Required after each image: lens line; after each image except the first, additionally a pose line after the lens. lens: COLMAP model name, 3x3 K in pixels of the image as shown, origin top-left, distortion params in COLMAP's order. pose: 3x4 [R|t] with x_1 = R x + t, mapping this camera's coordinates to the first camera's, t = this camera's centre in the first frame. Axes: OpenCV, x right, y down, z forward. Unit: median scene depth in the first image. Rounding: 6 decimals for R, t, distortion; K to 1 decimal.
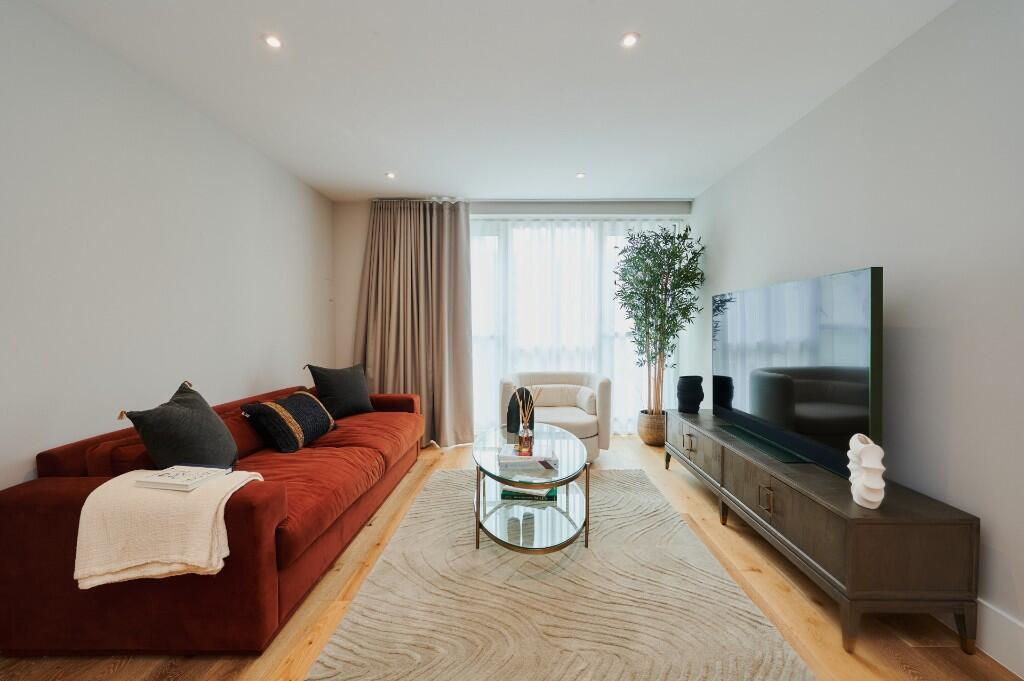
lens RADIAL K [[405.5, 0, 510.6], [0, 405.5, 335.3], [0, 0, 1]] dist [-0.000576, 0.000138]
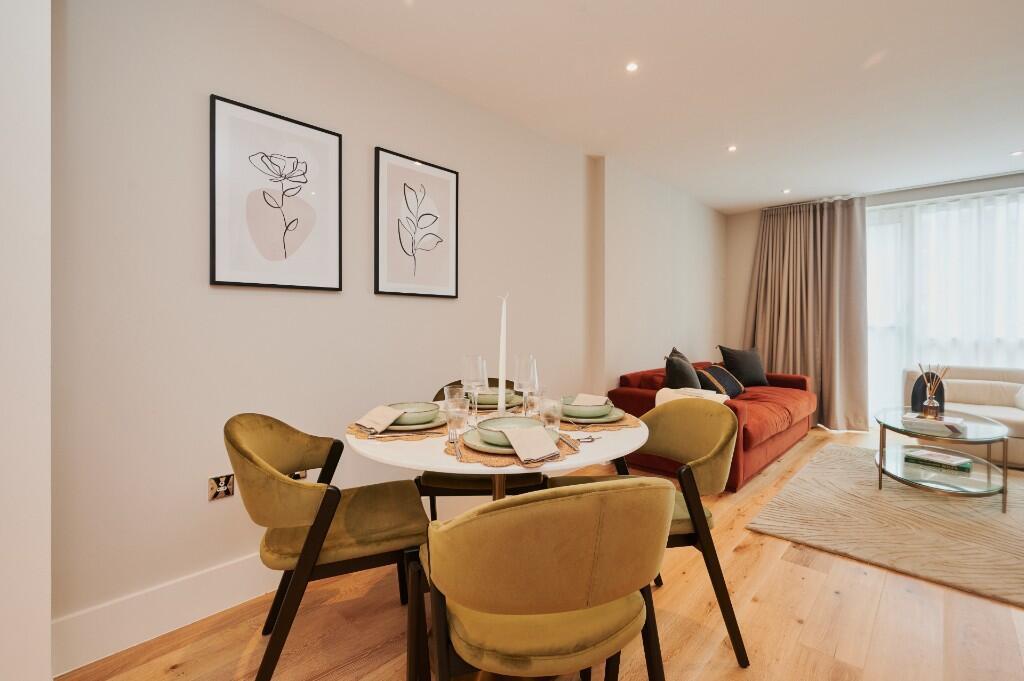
lens RADIAL K [[475.2, 0, 512.7], [0, 475.2, 321.0], [0, 0, 1]] dist [0.027415, -0.012363]
pose [[0.761266, 0.003430, -0.648431, 0.010585], [-0.013423, 0.999855, -0.010470, 0.015950], [0.648301, 0.016675, 0.761202, -0.529899]]
